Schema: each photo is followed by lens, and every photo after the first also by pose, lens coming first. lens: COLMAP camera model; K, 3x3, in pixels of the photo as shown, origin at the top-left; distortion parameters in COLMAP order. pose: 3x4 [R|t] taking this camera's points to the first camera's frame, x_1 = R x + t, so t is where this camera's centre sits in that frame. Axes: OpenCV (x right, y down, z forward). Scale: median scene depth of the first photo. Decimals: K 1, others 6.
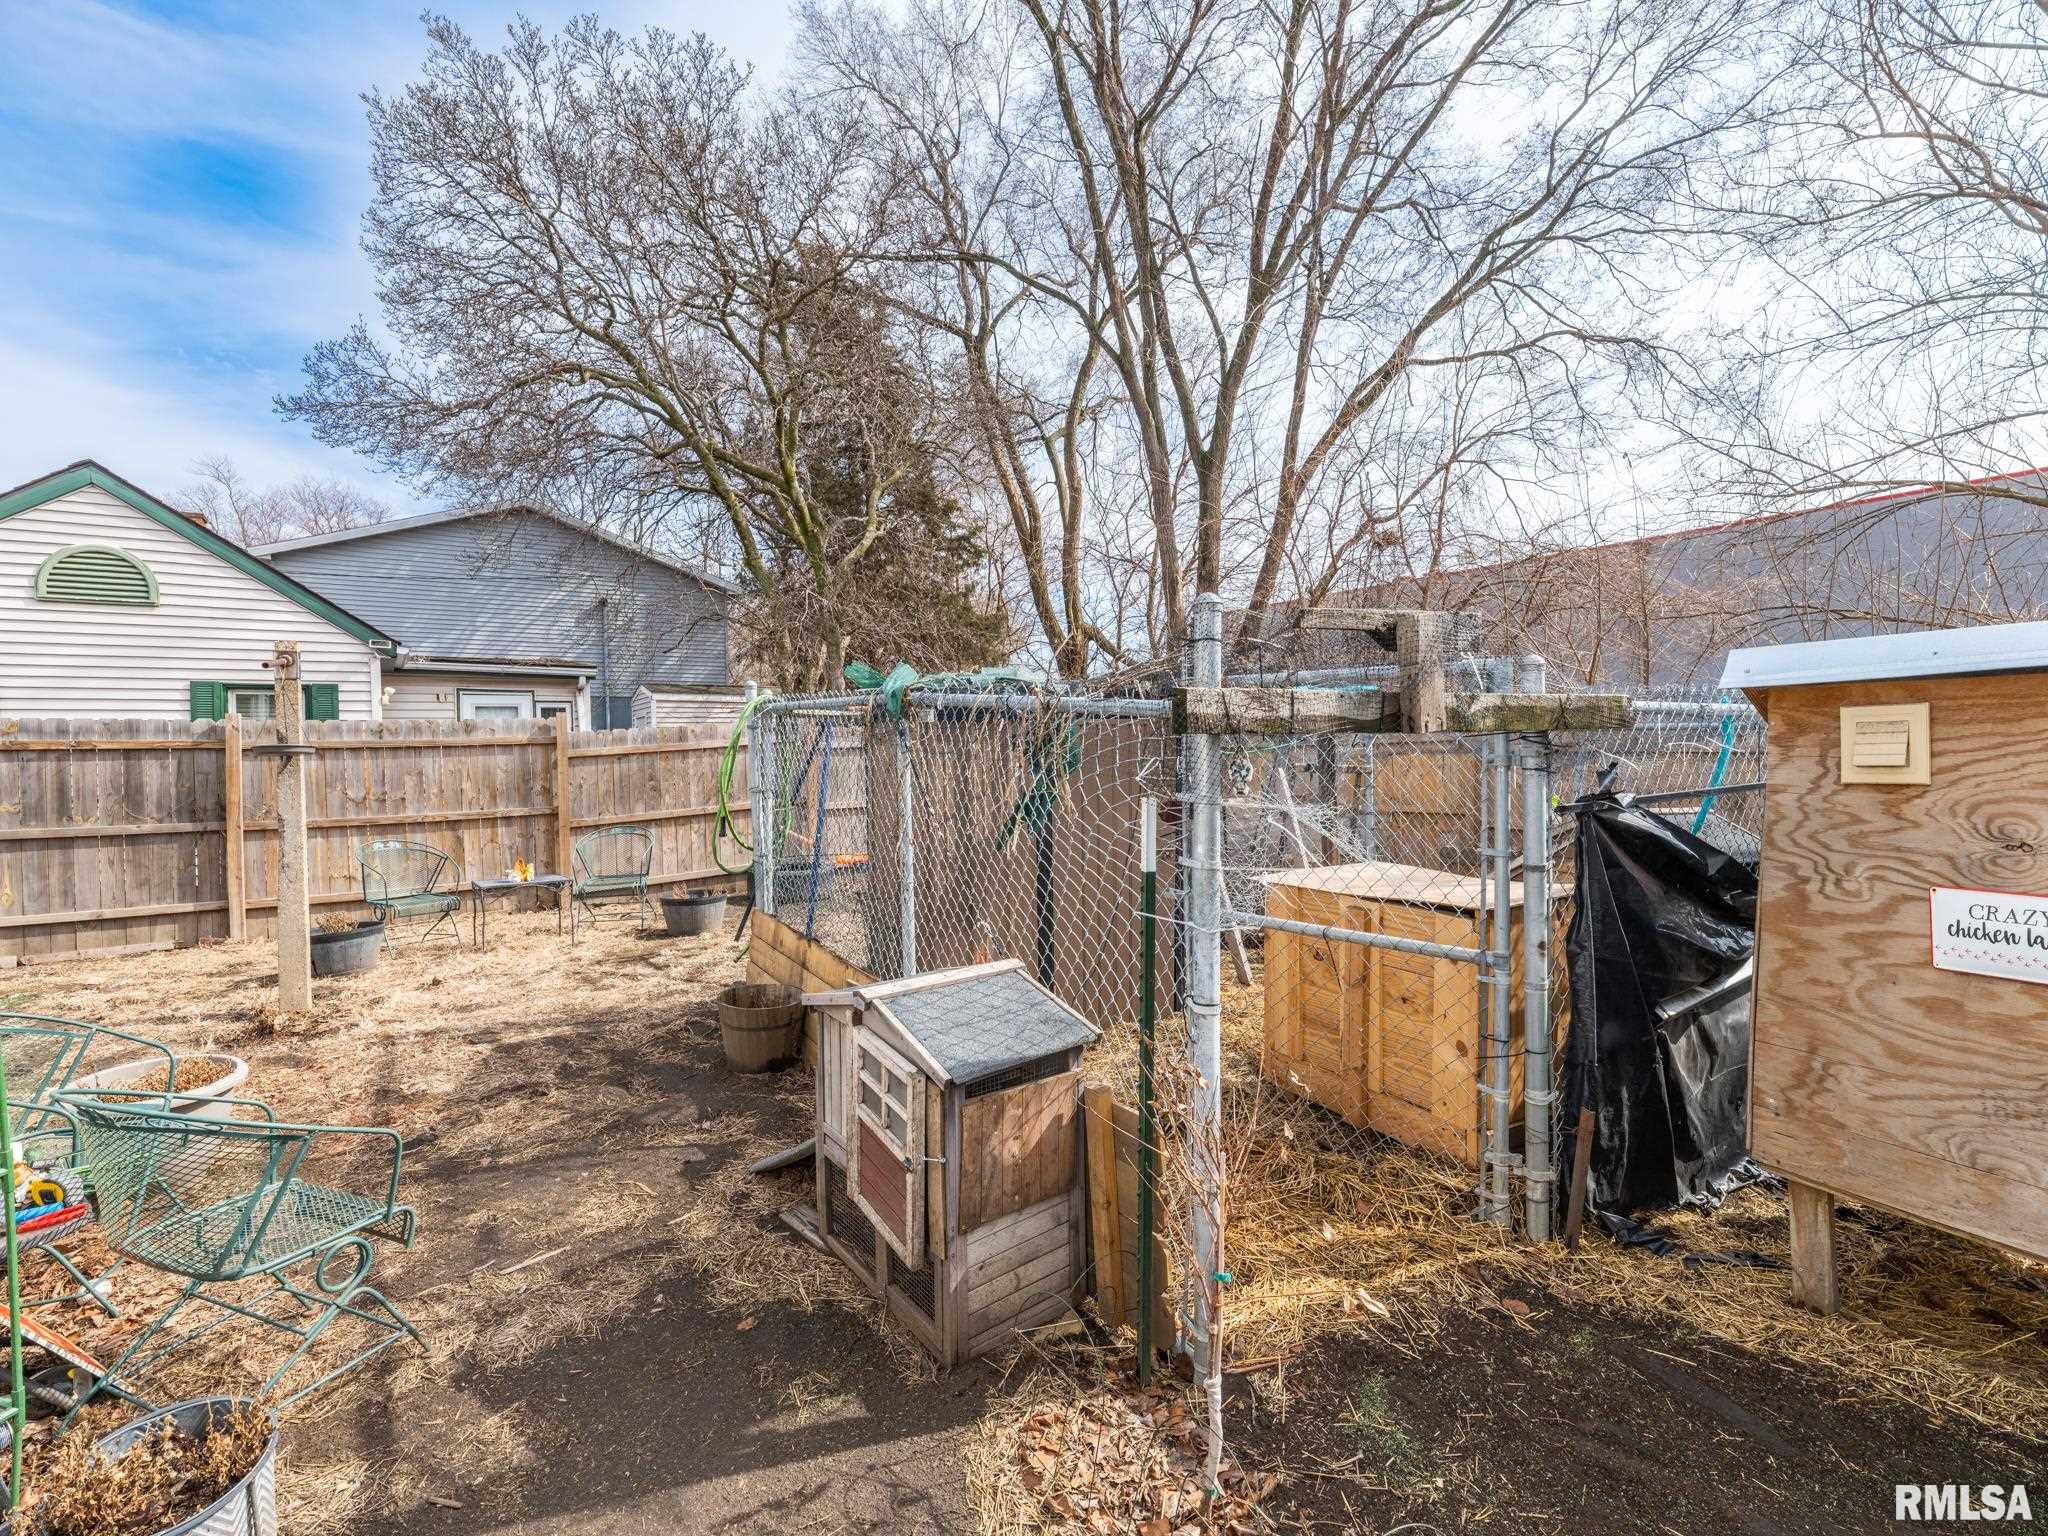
lens RADIAL K [[953.8, 0, 1001.8], [0, 953.8, 766.3], [0, 0, 1]] dist [-0.000690, 0.000183]
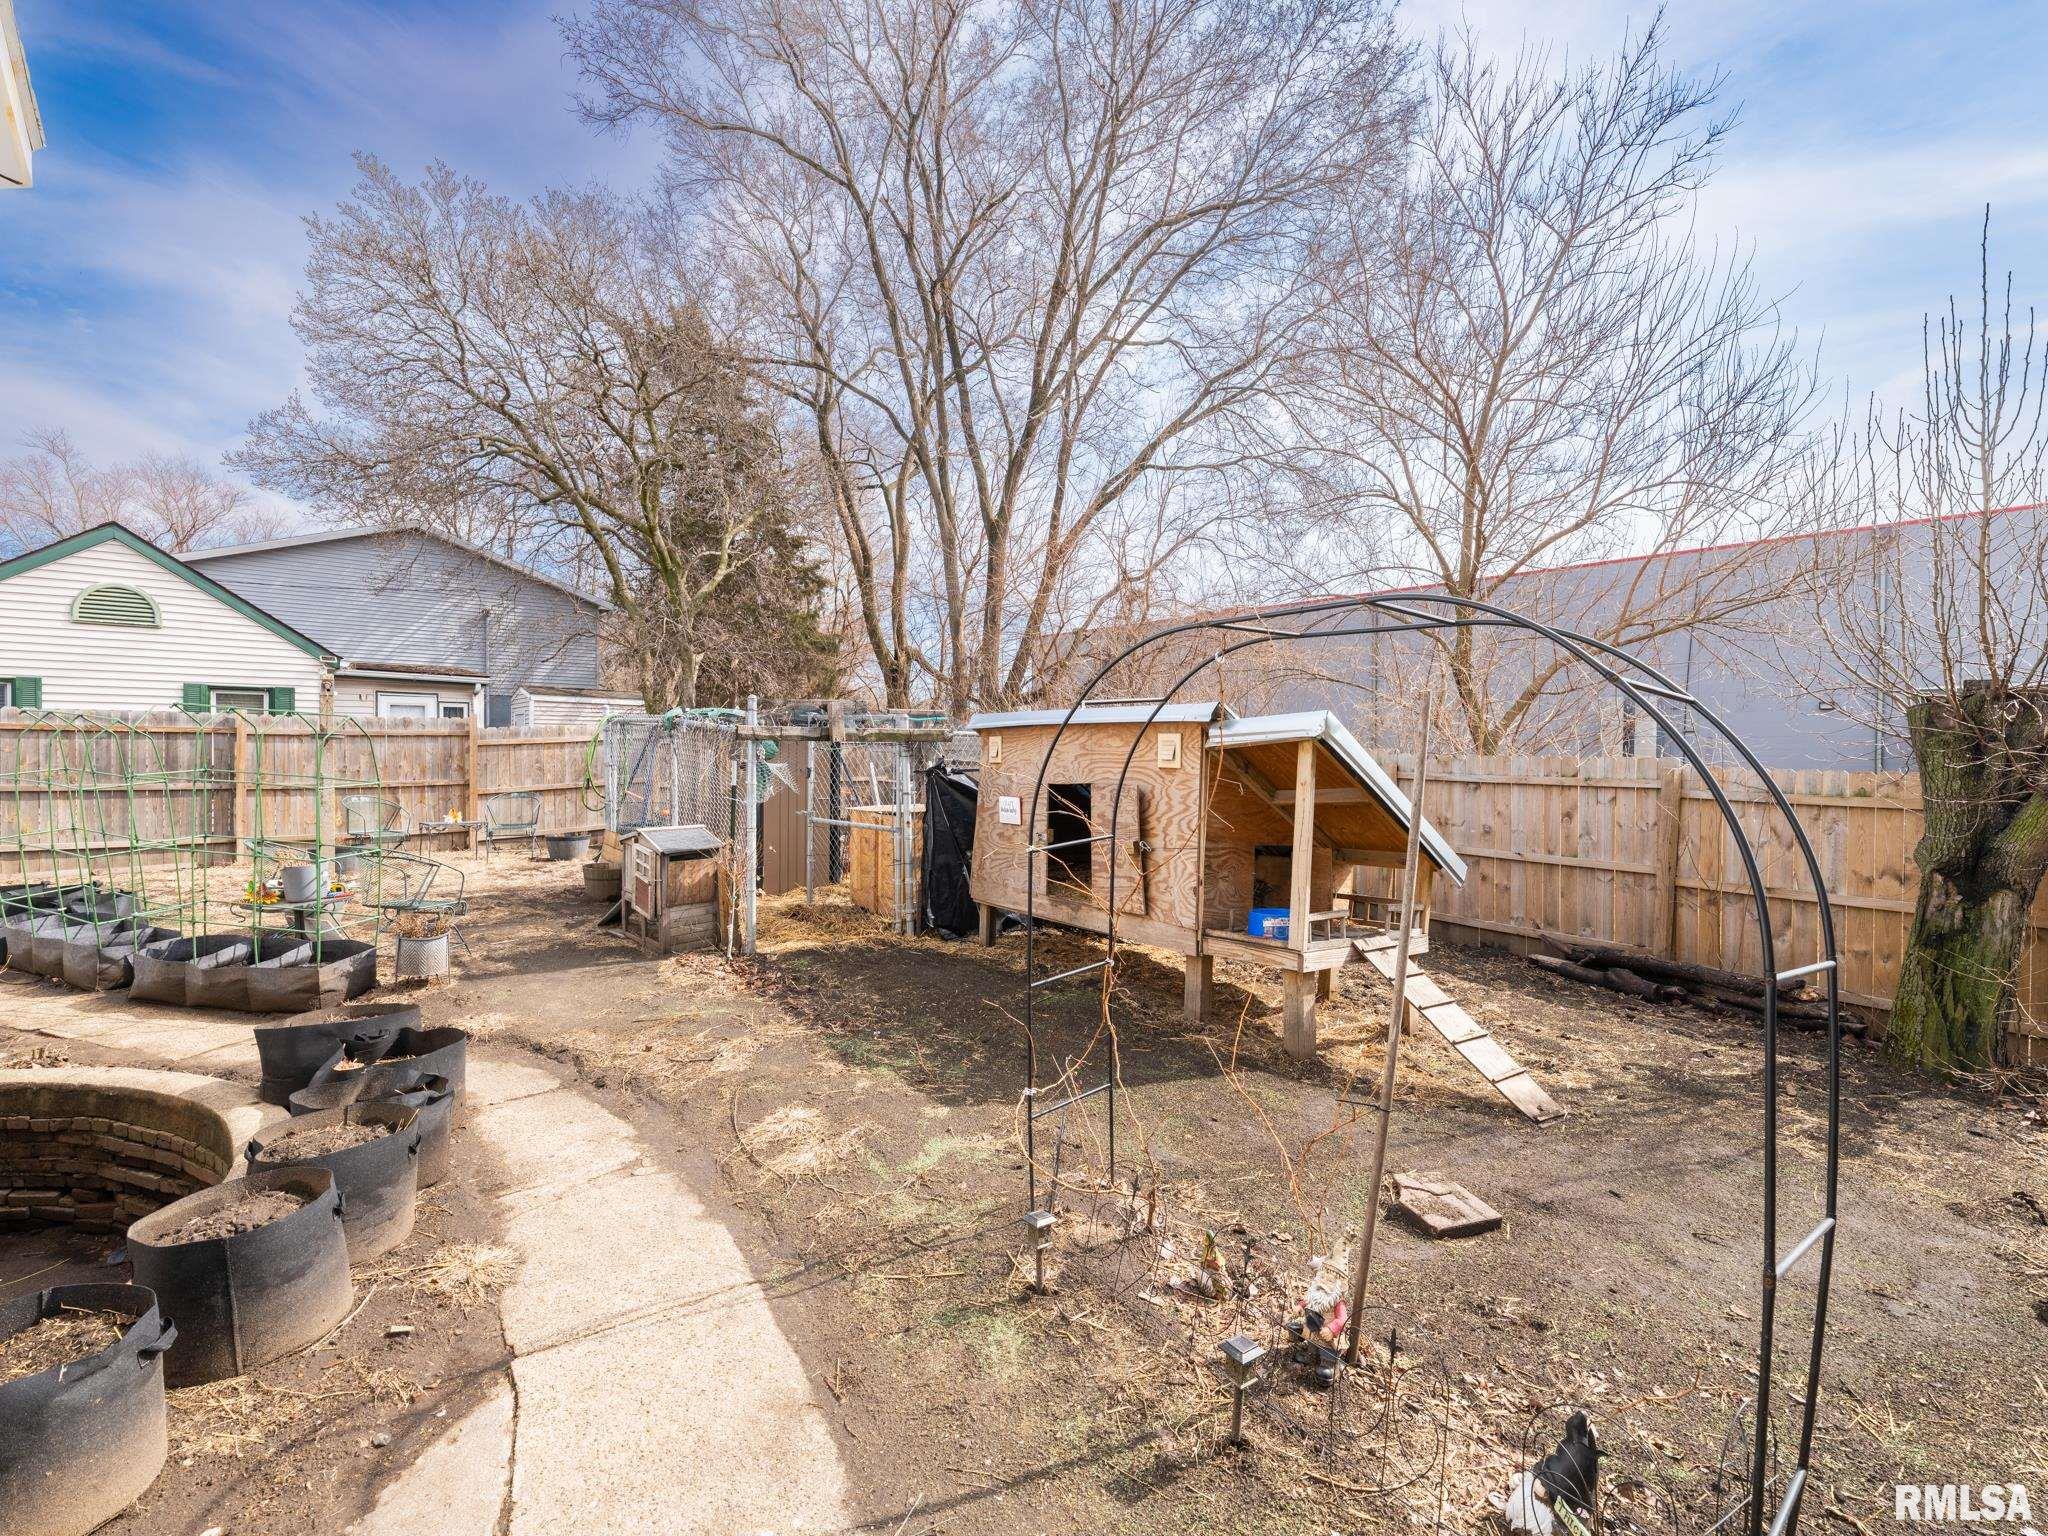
lens RADIAL K [[946.4, 0, 1017.0], [0, 946.4, 765.0], [0, 0, 1]] dist [-0.004650, 0.000505]
pose [[0.990444, 0.022158, 0.136127, 0.354172], [-0.021528, 0.999750, -0.006098, 0.025349], [-0.136228, 0.003109, 0.990673, -1.169225]]
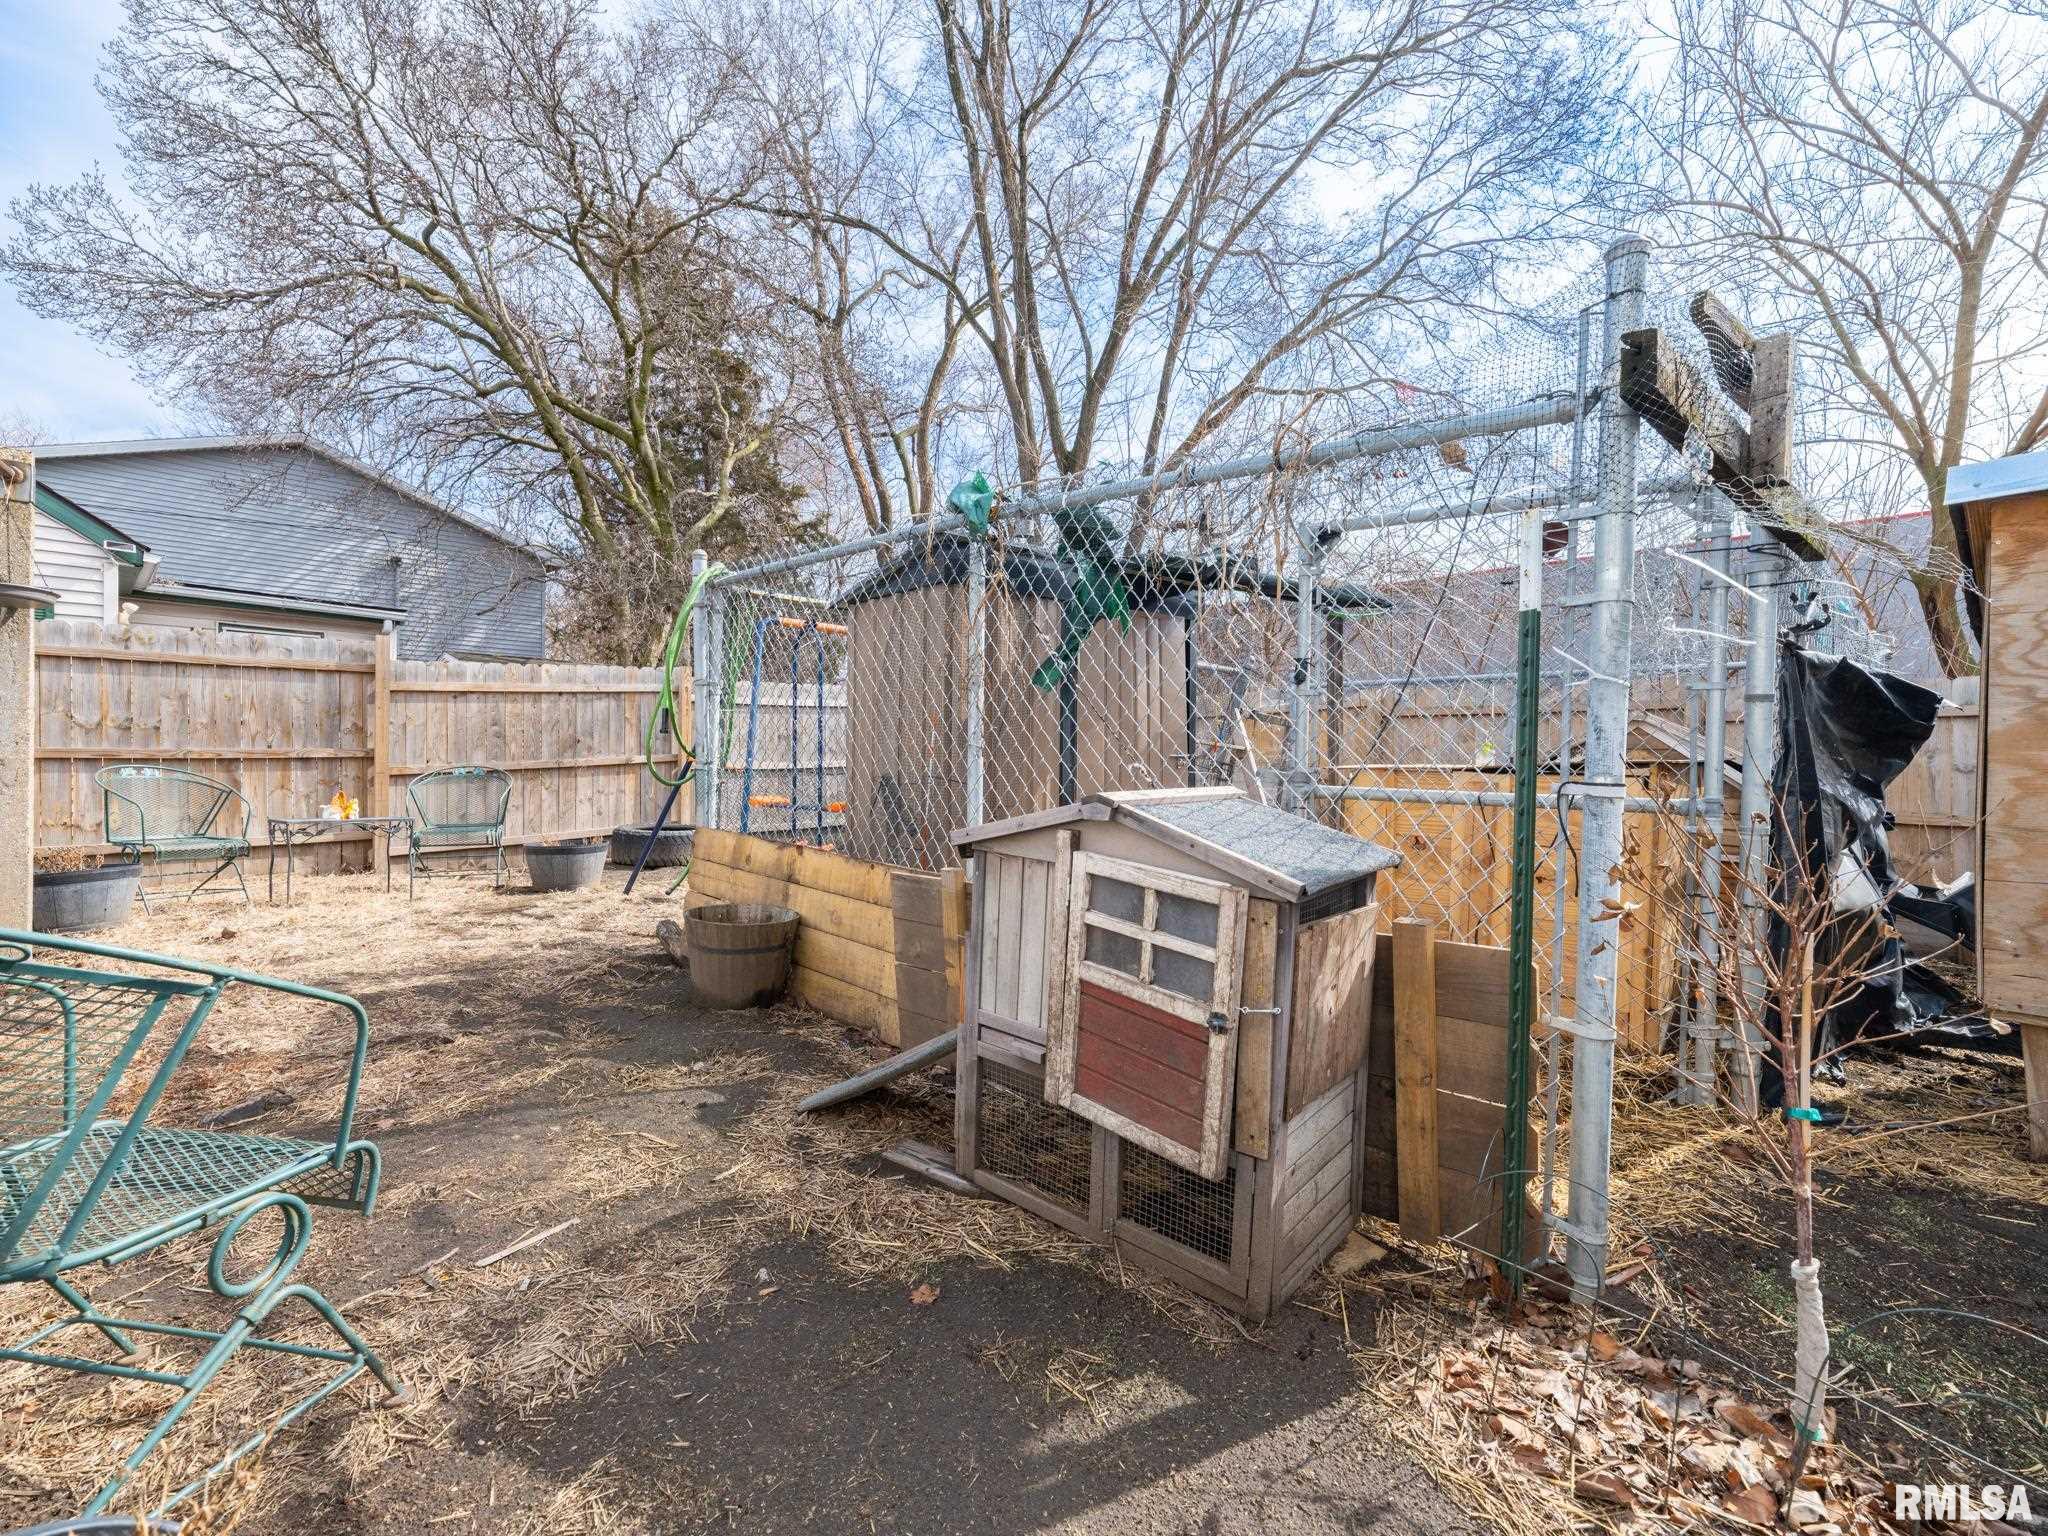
lens RADIAL K [[921.0, 0, 1018.0], [0, 921.0, 764.8], [0, 0, 1]] dist [-0.002093, 0.000940]
pose [[0.974452, 0.025237, 0.223173, -0.220292], [-0.020258, 0.999493, -0.024574, 0.143159], [-0.223680, 0.019425, 0.974469, 0.219709]]
